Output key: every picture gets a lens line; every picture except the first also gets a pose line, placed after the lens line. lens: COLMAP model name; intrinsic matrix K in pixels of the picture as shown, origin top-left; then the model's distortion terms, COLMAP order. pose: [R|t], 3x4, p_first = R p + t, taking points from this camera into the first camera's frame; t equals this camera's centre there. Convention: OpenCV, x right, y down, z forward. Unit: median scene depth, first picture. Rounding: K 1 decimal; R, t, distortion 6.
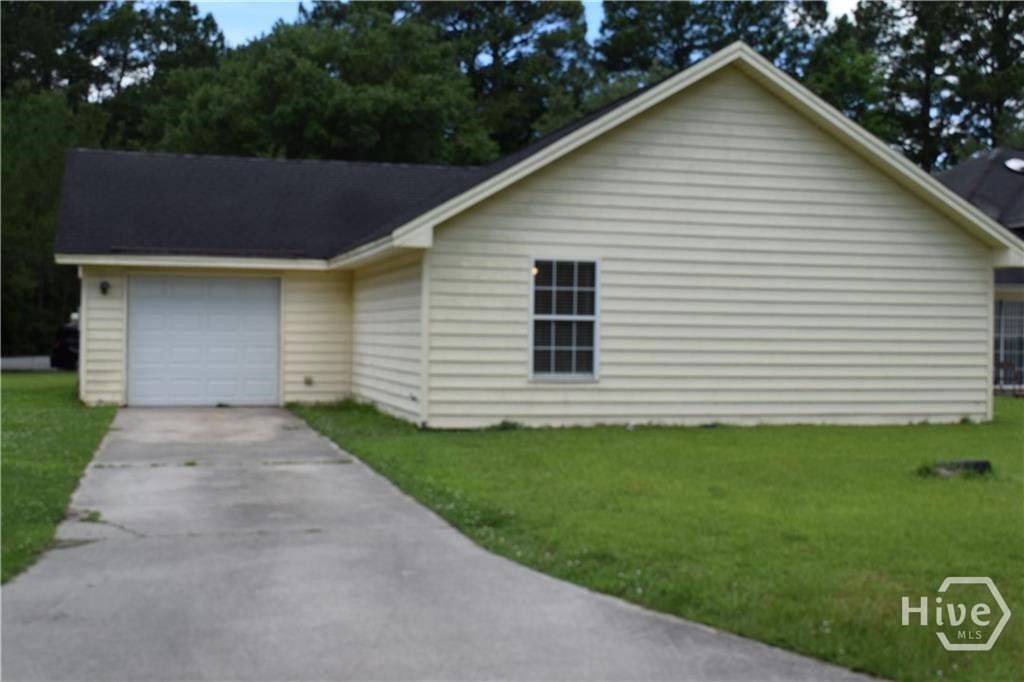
lens RADIAL K [[1320.5, 0, 512.0], [0, 1320.5, 341.0], [0, 0, 1]] dist [-0.031086, -0.002921]
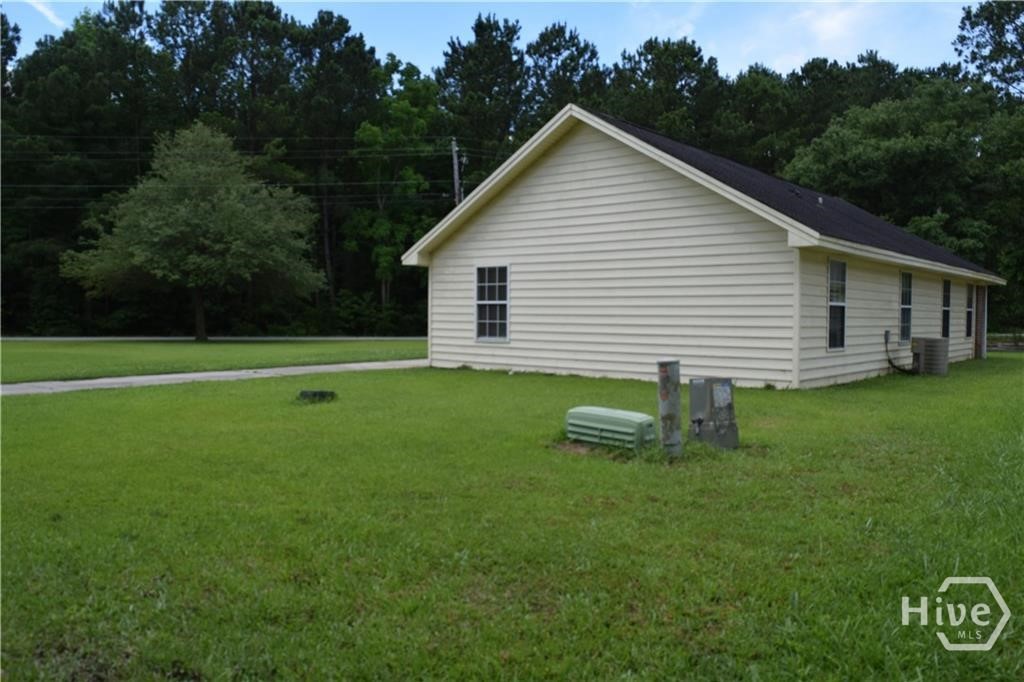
lens RADIAL K [[799.8, 0, 512.0], [0, 799.8, 341.0], [0, 0, 1]] dist [-0.011658, -0.004751]
pose [[0.575608, 0.019380, -0.817496, 0.845669], [-0.006621, 0.999797, 0.019039, 0.010582], [0.817699, -0.005546, 0.575619, 0.458405]]
